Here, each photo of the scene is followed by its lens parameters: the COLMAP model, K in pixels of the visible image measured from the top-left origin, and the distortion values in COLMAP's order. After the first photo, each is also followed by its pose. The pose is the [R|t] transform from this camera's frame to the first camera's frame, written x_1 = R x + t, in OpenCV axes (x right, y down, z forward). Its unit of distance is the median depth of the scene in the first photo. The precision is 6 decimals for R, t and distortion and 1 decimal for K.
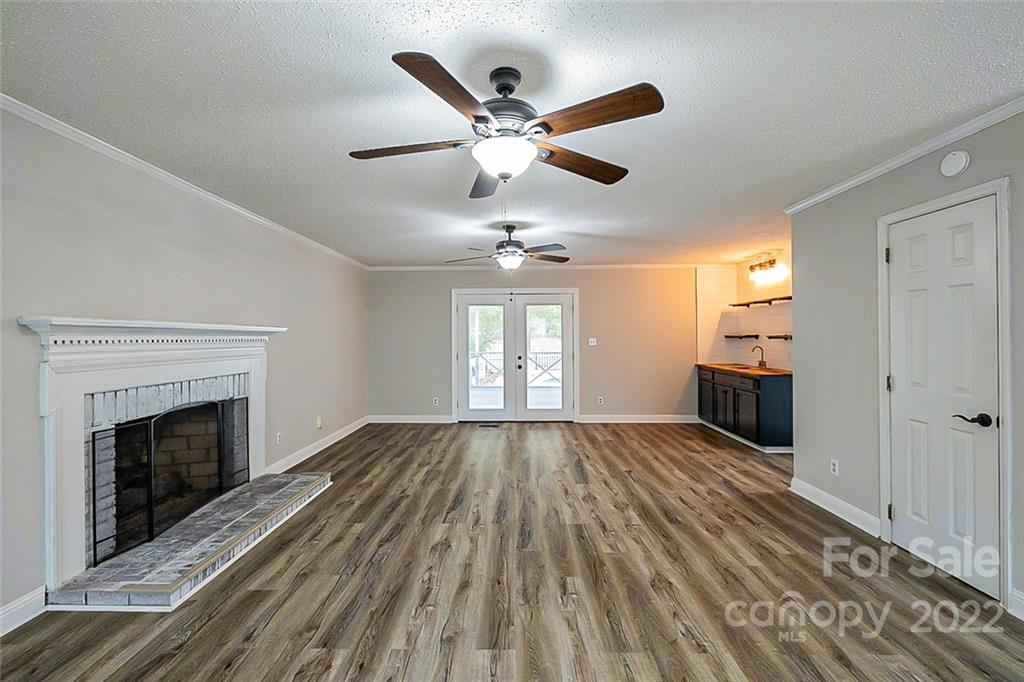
lens RADIAL K [[433.6, 0, 508.8], [0, 433.6, 342.4], [0, 0, 1]] dist [-0.000219, -0.000042]
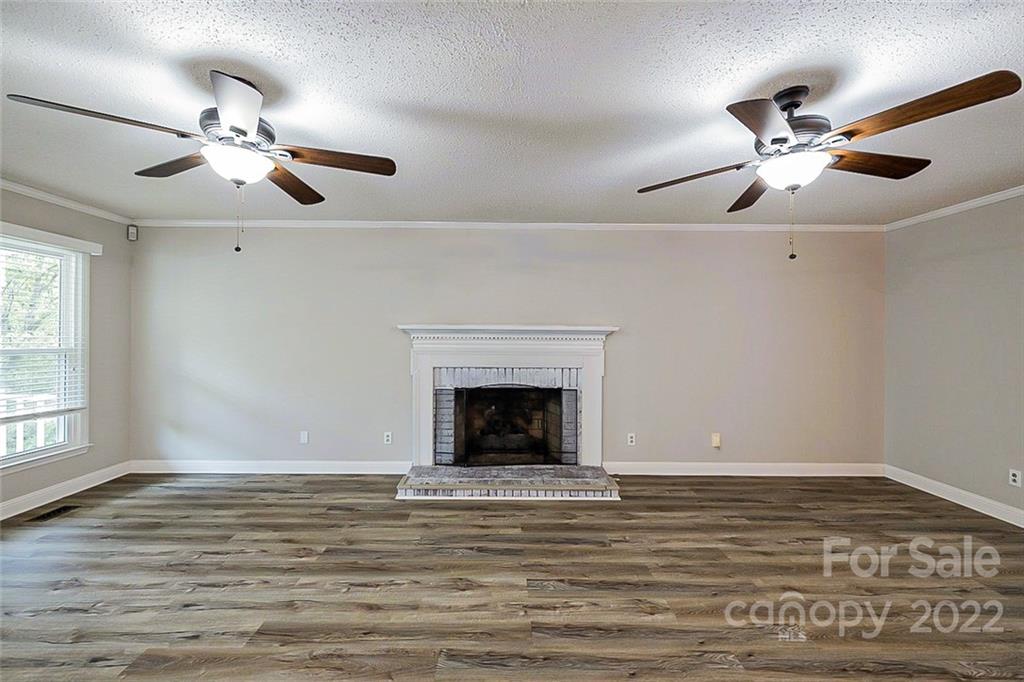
lens RADIAL K [[433.6, 0, 508.8], [0, 433.6, 342.4], [0, 0, 1]] dist [-0.000219, -0.000042]
pose [[0.020887, 0.021300, -0.999555, 0.663849], [-0.020544, 0.999571, 0.020871, -0.020910], [0.999571, 0.020099, 0.021316, 1.030928]]
